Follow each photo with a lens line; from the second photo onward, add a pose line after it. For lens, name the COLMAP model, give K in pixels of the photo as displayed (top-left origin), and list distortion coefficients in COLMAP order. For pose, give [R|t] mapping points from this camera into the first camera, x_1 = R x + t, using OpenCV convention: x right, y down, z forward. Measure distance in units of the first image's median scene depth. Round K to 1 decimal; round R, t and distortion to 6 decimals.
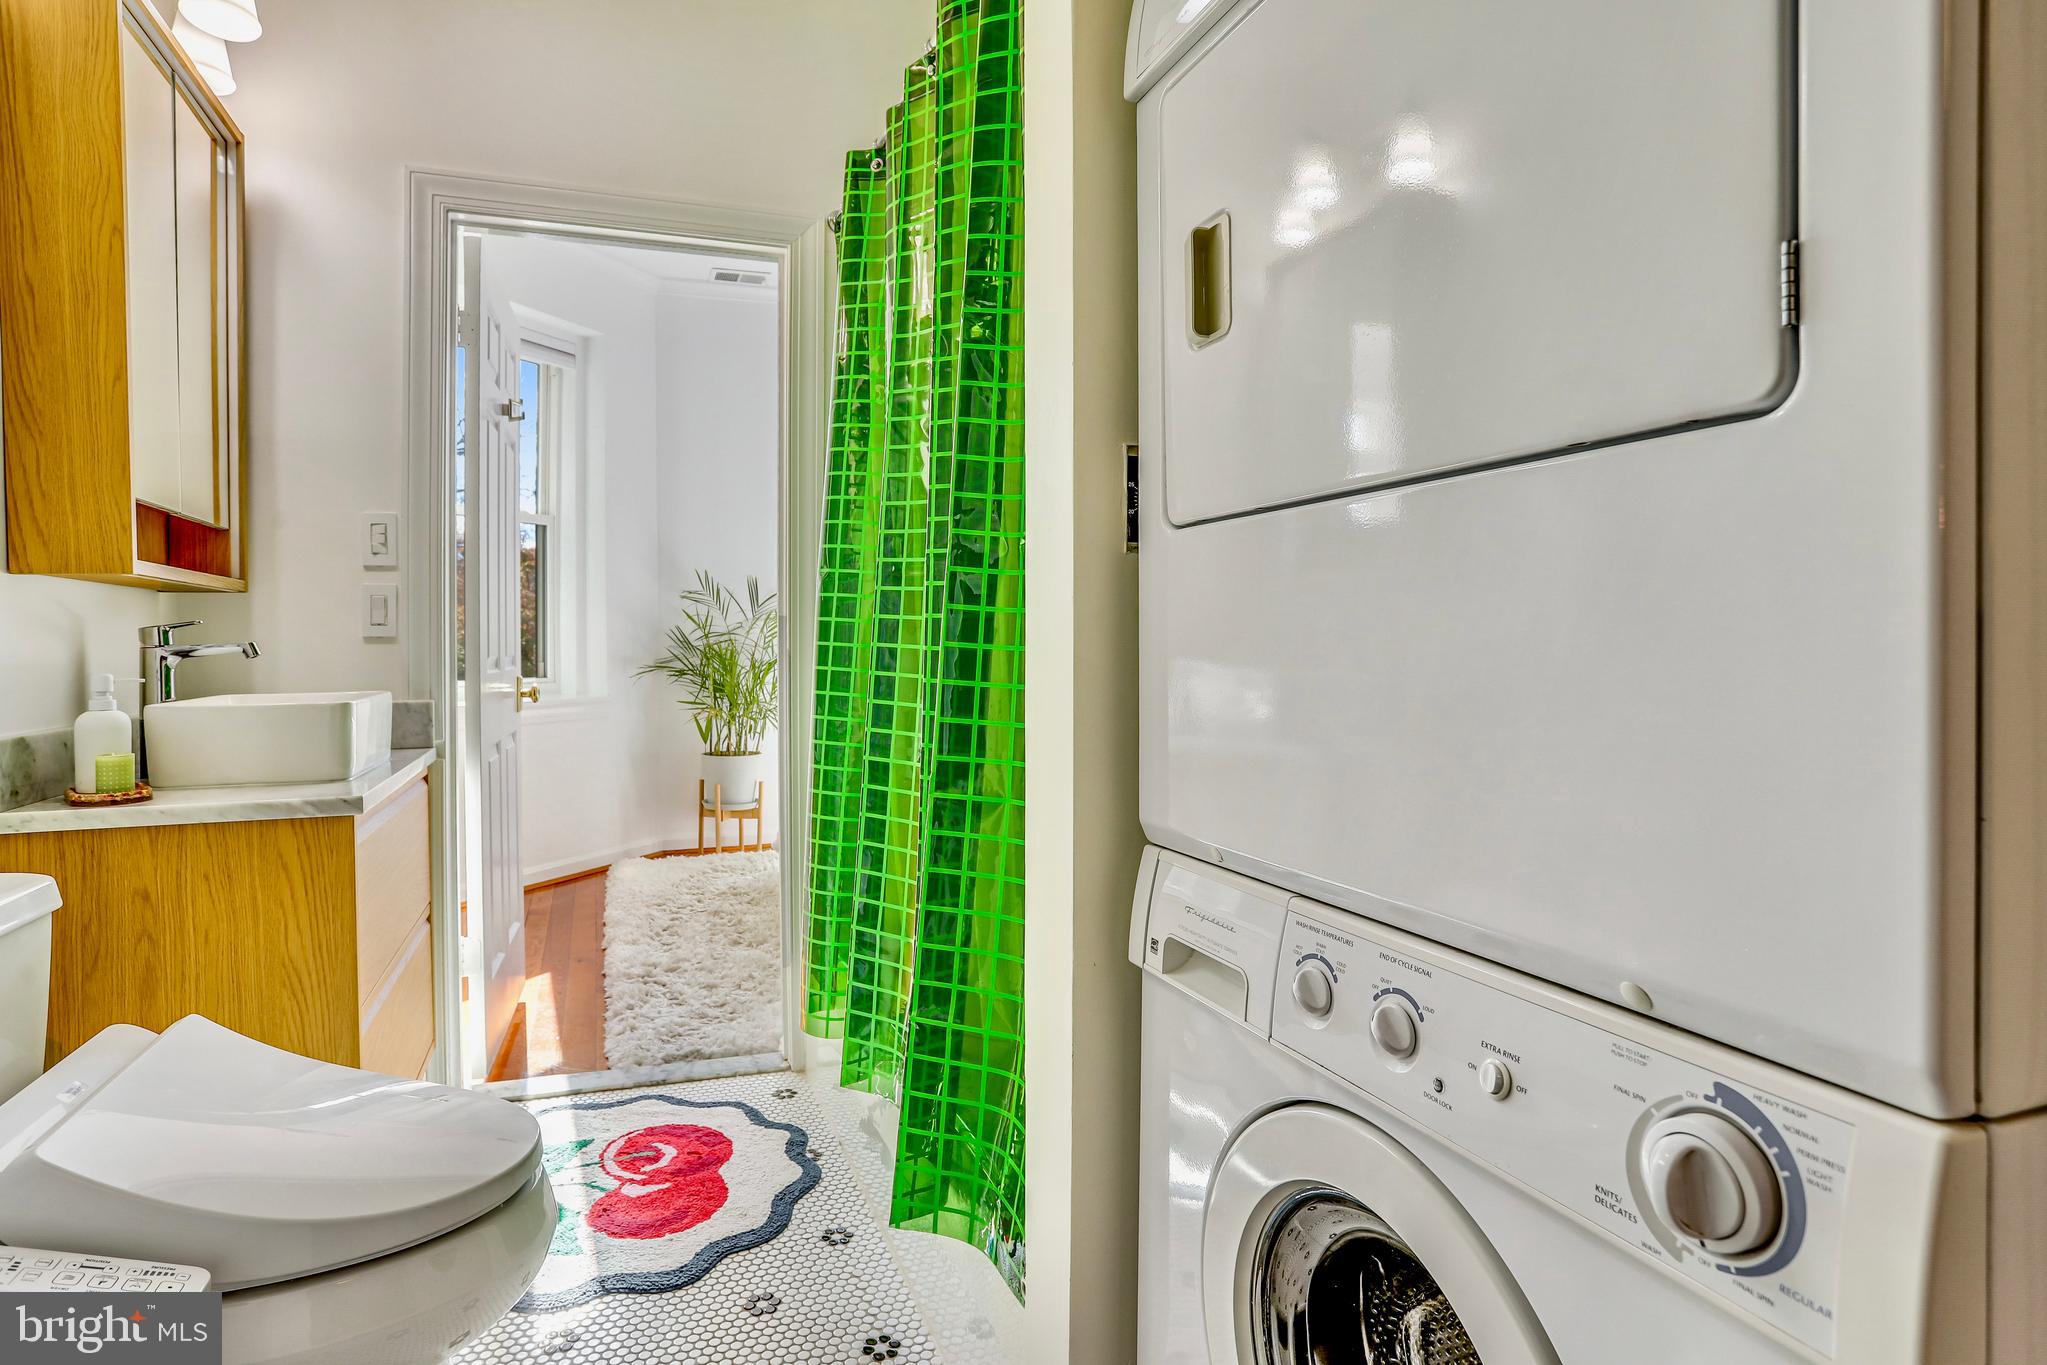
lens RADIAL K [[1080.6, 0, 974.8], [0, 1080.6, 643.6], [0, 0, 1]] dist [-0.066133, 0.037264]
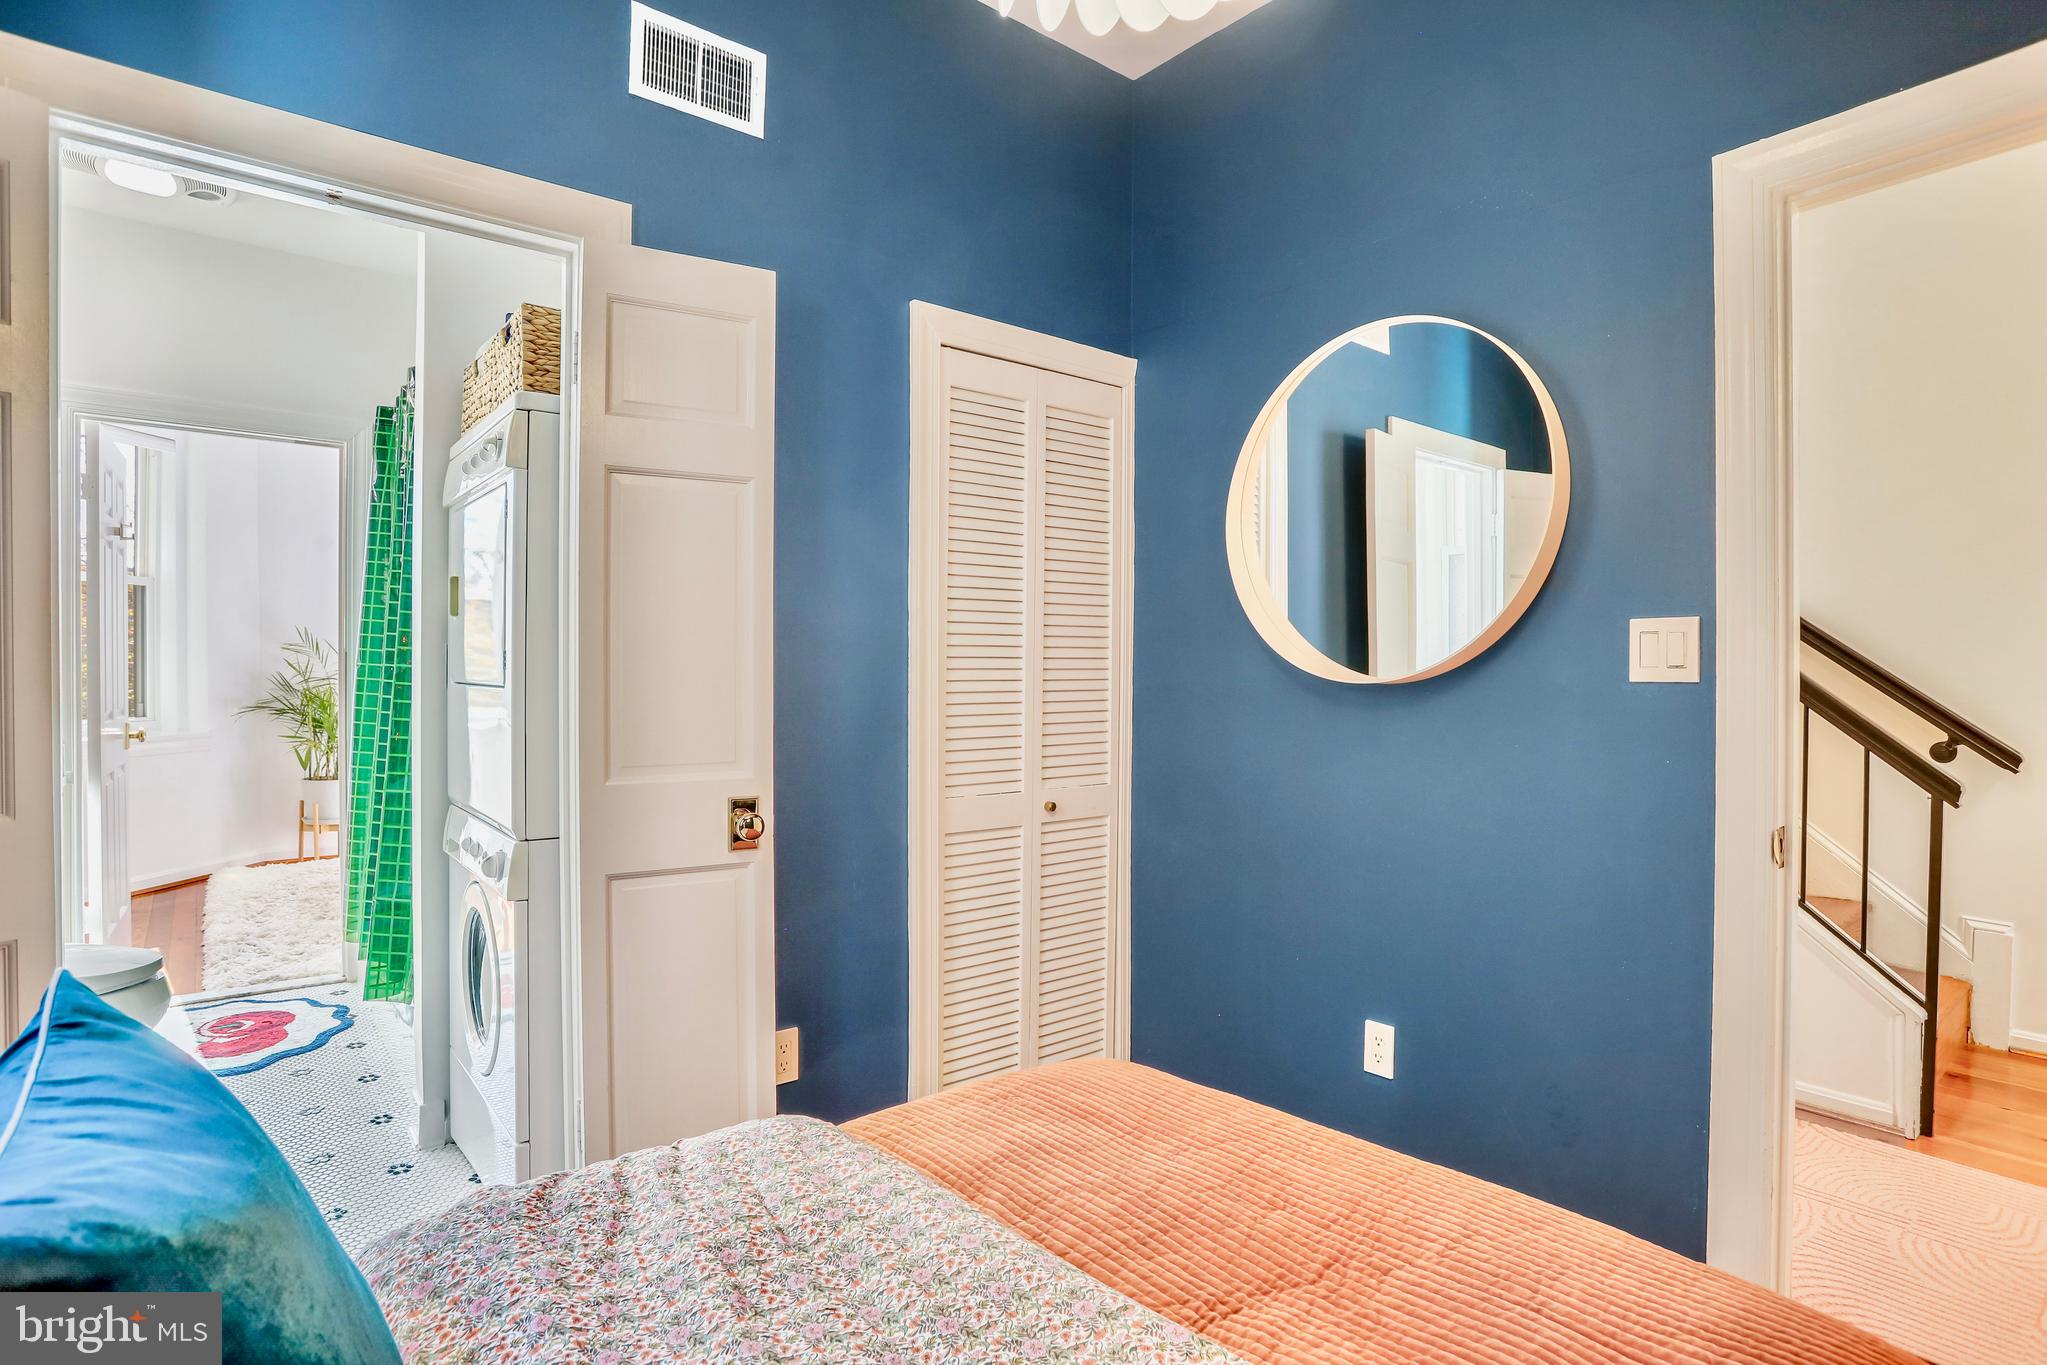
lens RADIAL K [[1066.3, 0, 1023.5], [0, 1066.3, 682.5], [0, 0, 1]] dist [-0.061345, 0.036424]
pose [[0.945527, 0.006172, 0.325485, 0.289118], [-0.011331, 0.999838, 0.013958, -0.069230], [-0.325346, -0.016886, 0.945444, -0.816266]]
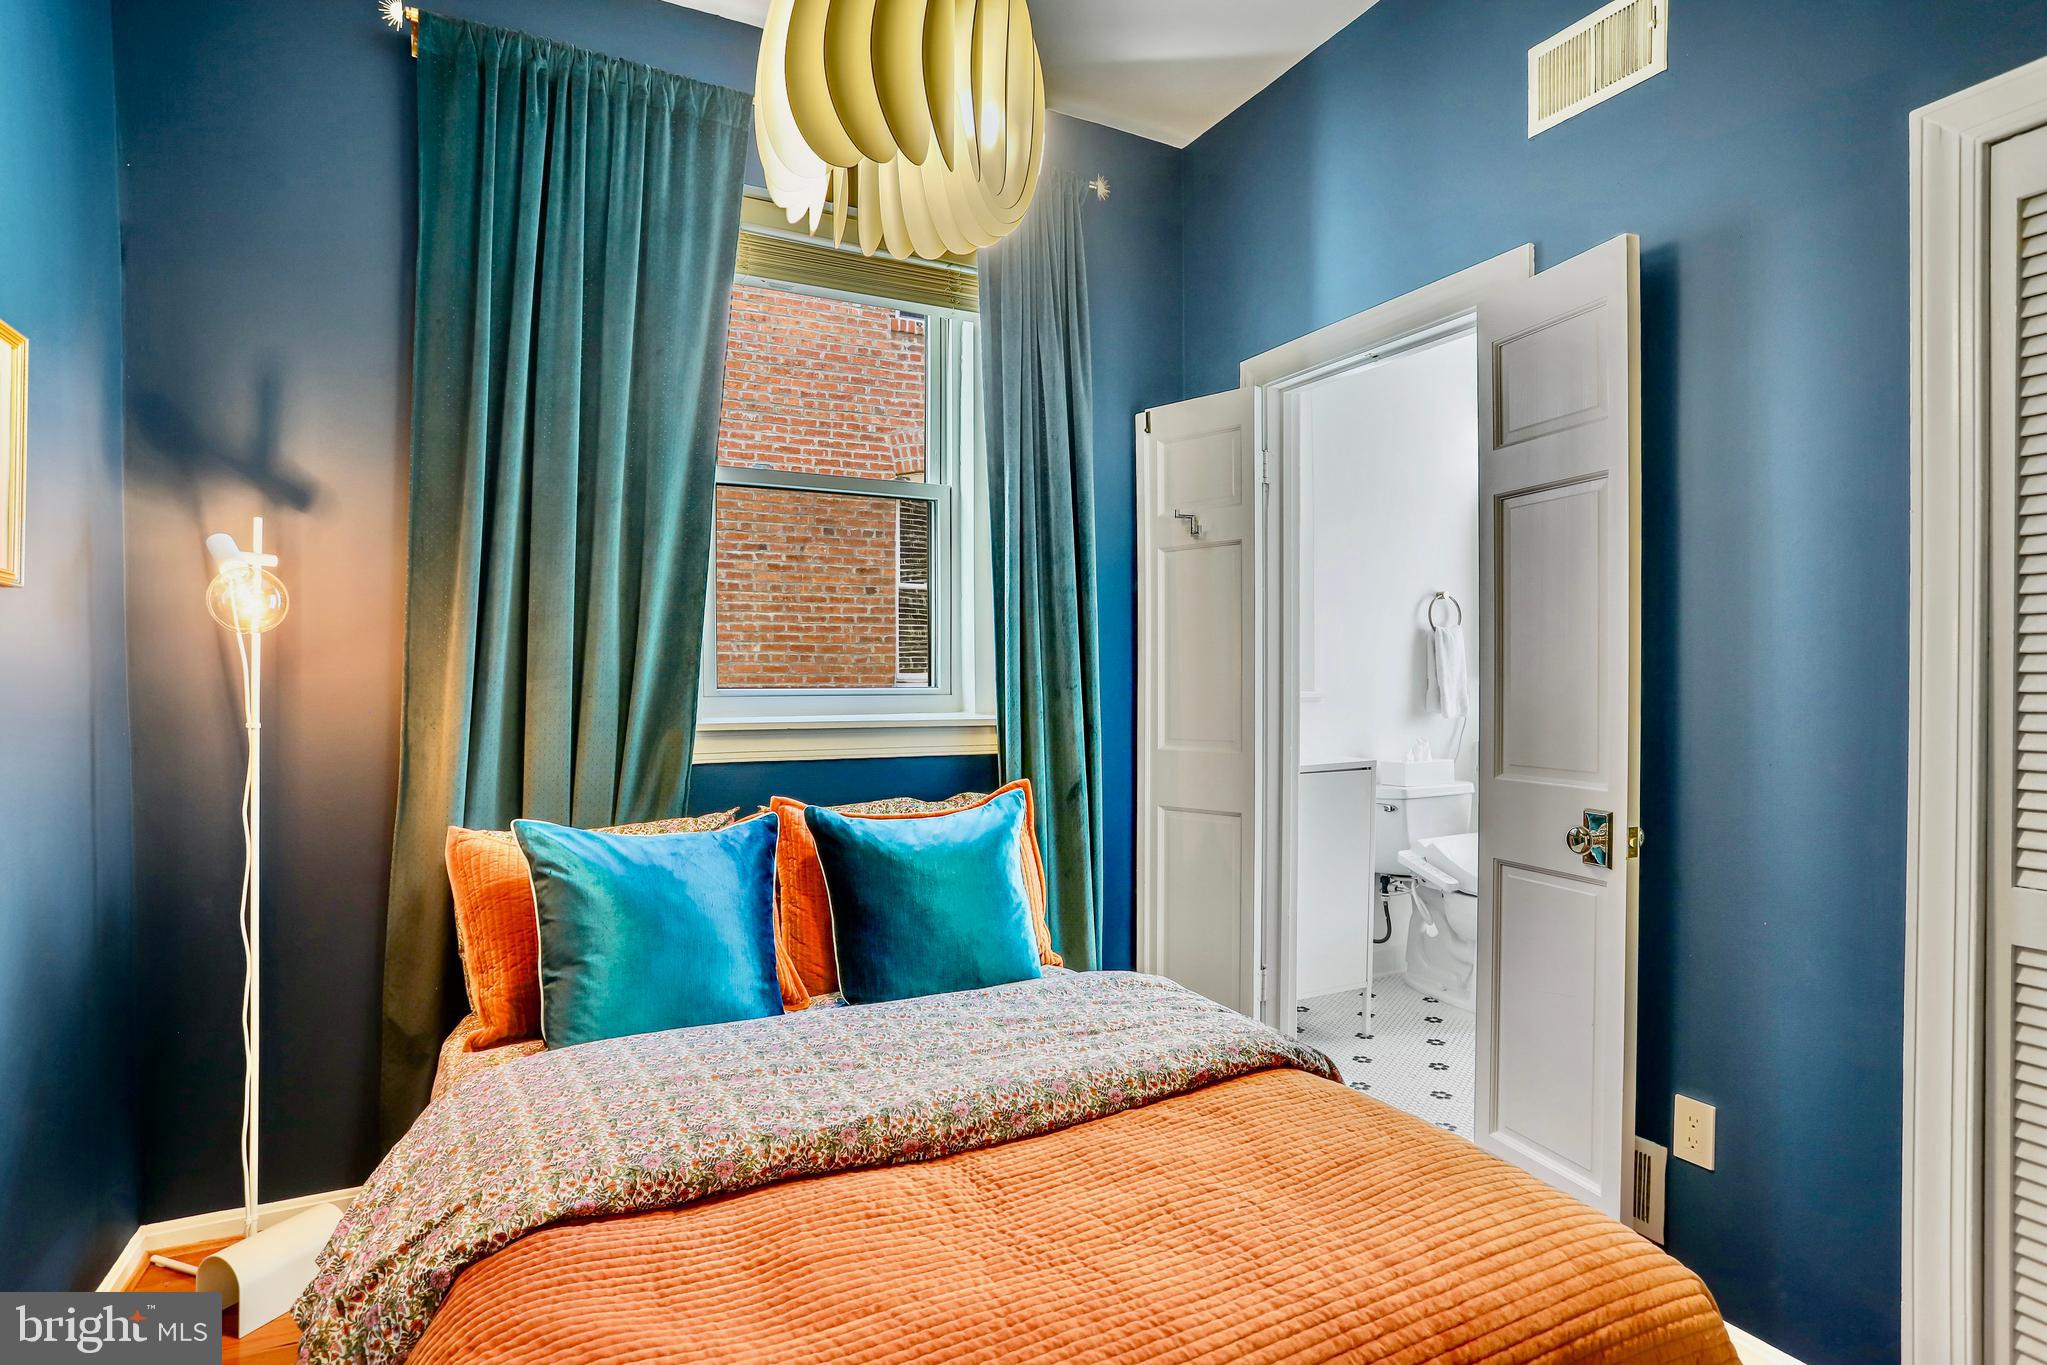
lens RADIAL K [[1015.8, 0, 1023.8], [0, 1015.8, 688.9], [0, 0, 1]] dist [0.001466, 0.029129]
pose [[0.132674, 0.018692, -0.990983, 1.128776], [-0.003652, 0.999825, 0.018369, -0.066950], [0.991153, 0.001182, 0.132719, -0.441332]]
